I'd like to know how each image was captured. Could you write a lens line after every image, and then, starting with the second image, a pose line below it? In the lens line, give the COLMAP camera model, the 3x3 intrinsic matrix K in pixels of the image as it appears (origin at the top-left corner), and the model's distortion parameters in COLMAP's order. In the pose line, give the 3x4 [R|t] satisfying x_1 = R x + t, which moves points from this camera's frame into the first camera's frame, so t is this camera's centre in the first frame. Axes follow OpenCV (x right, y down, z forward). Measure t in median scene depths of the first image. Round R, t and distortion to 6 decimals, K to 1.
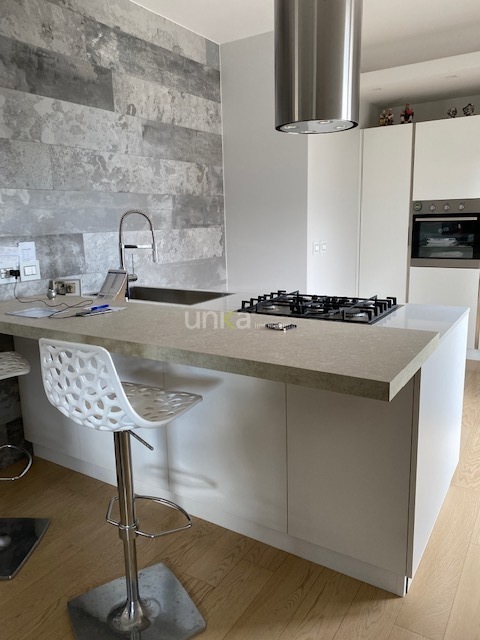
lens RADIAL K [[491.9, 0, 246.0], [0, 491.9, 316.9], [0, 0, 1]] dist [0.025026, -0.021051]
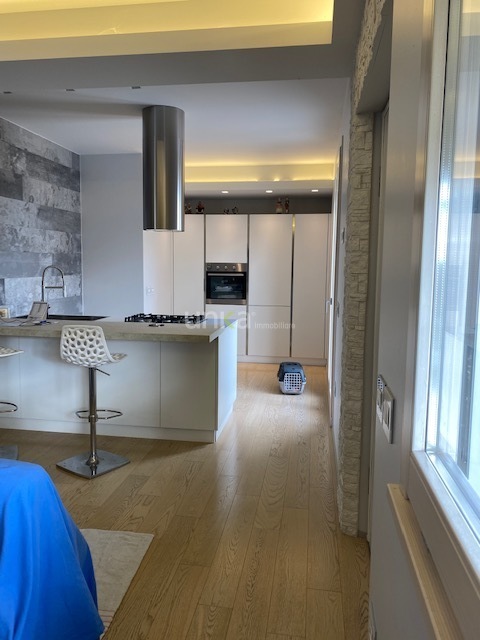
lens RADIAL K [[491.9, 0, 241.4], [0, 491.9, 315.8], [0, 0, 1]] dist [0.025026, -0.021051]
pose [[0.917040, -0.004388, 0.398771, -0.231938], [0.042145, 0.995406, -0.085965, 0.093137], [-0.396562, 0.095640, 0.913013, -0.580020]]
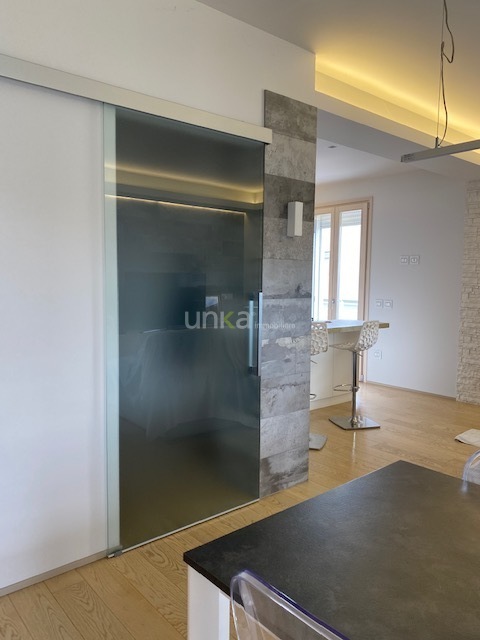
lens RADIAL K [[491.9, 0, 245.8], [0, 491.9, 317.7], [0, 0, 1]] dist [0.025026, -0.021051]
pose [[0.282813, -0.045977, 0.958073, -1.481198], [0.167674, 0.985840, -0.002186, -0.039870], [-0.944406, 0.161262, 0.286517, 0.328102]]
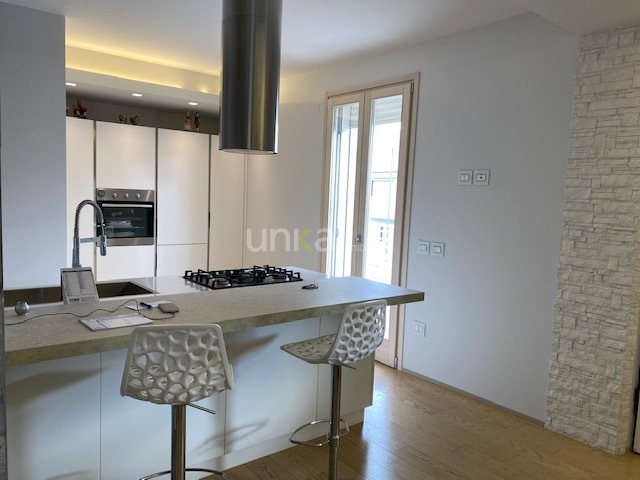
lens RADIAL K [[491.9, 0, 316.9], [0, 491.9, 244.6], [0, 0, 1]] dist [0.025026, -0.021051]
pose [[0.315860, -0.054830, 0.947220, -0.723537], [0.138903, 0.990245, 0.011002, -0.065621], [-0.938583, 0.128096, 0.320394, 0.242957]]
